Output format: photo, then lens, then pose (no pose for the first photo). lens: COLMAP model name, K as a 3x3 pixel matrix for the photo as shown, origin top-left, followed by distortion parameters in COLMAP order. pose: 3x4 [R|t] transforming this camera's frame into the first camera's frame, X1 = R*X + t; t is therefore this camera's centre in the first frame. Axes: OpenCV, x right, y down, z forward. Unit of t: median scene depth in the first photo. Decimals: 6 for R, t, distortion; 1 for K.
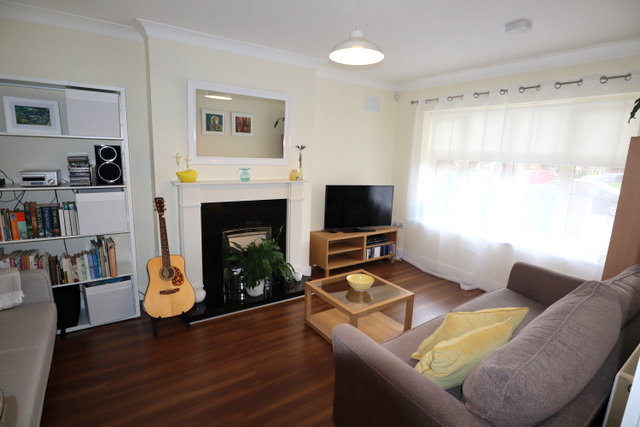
lens RADIAL K [[320.8, 0, 320.0], [0, 320.8, 213.5], [0, 0, 1]] dist [0.043315, 0.000051]
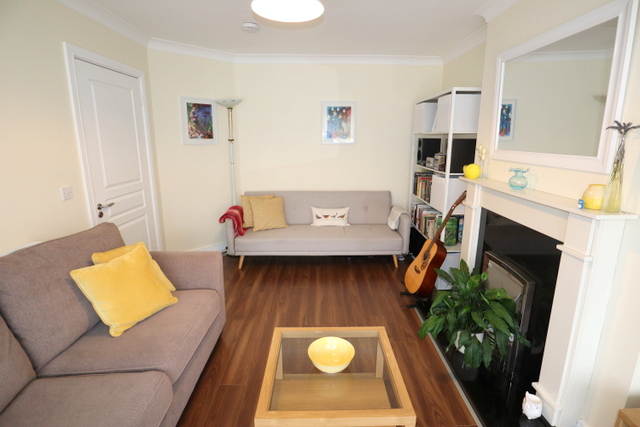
lens RADIAL K [[320.8, 0, 320.0], [0, 320.8, 213.5], [0, 0, 1]] dist [0.043315, 0.000051]
pose [[-0.543959, 0.172423, -0.821206, 0.503405], [-0.157251, 0.940376, 0.301606, -0.190383], [0.824246, 0.293196, -0.484412, 1.018783]]
